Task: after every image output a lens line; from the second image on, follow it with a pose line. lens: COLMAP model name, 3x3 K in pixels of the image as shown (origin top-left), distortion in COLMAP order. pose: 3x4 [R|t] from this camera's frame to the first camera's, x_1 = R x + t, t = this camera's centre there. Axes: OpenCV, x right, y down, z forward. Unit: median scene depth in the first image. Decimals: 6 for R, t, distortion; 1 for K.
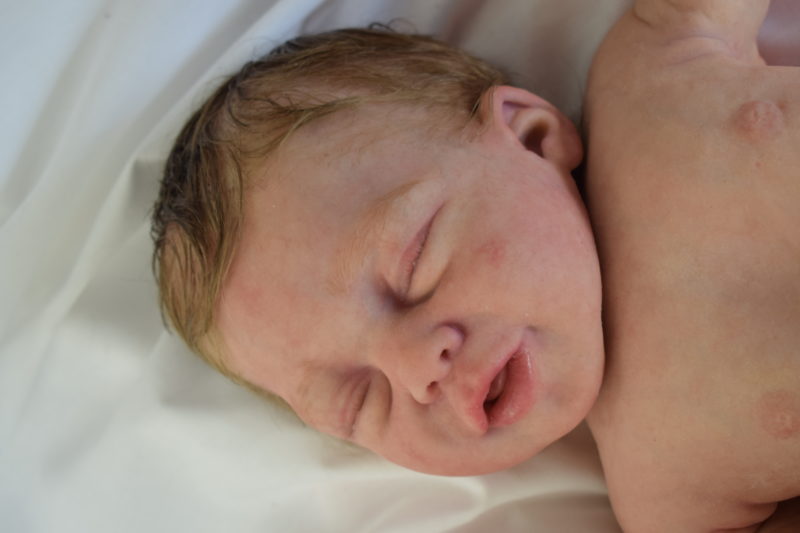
lens RADIAL K [[1547.8, 0, 400.0], [0, 1547.8, 266.5], [0, 0, 1]] dist [0.014195, 0.007727]
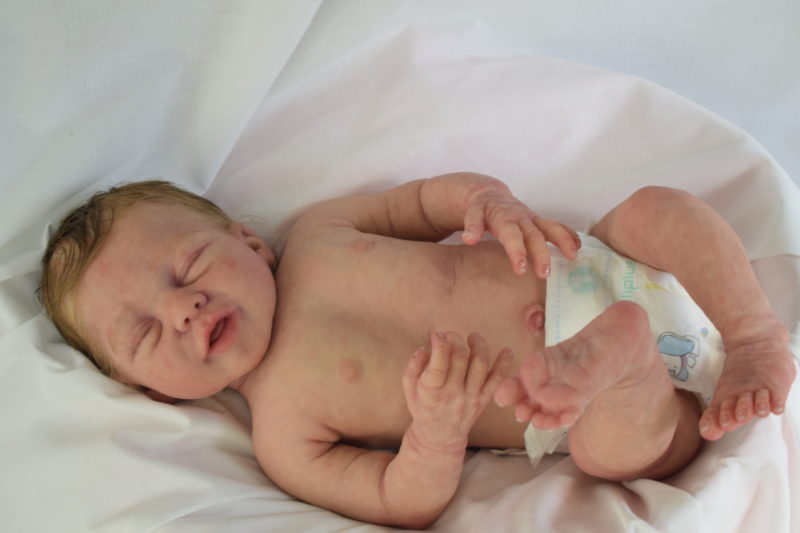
lens RADIAL K [[1790.8, 0, 438.7], [0, 1790.8, 266.1], [0, 0, 1]] dist [0.093789, 0.147089]
pose [[0.950724, 0.245242, 0.189686, -0.125927], [-0.145327, 0.892940, -0.426074, 0.937863], [-0.273869, 0.377512, 0.884579, -1.165128]]
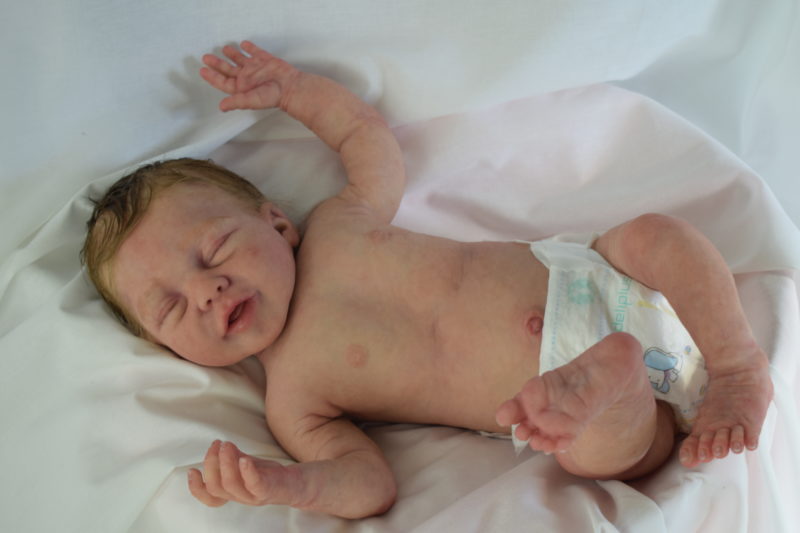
lens RADIAL K [[1432.7, 0, 400.0], [0, 1432.7, 266.5], [0, 0, 1]] dist [-0.016501, 0.086039]
pose [[0.934530, 0.311313, 0.172448, -0.089836], [-0.245247, 0.914482, -0.321833, 0.598757], [-0.257892, 0.258470, 0.930959, -0.944043]]
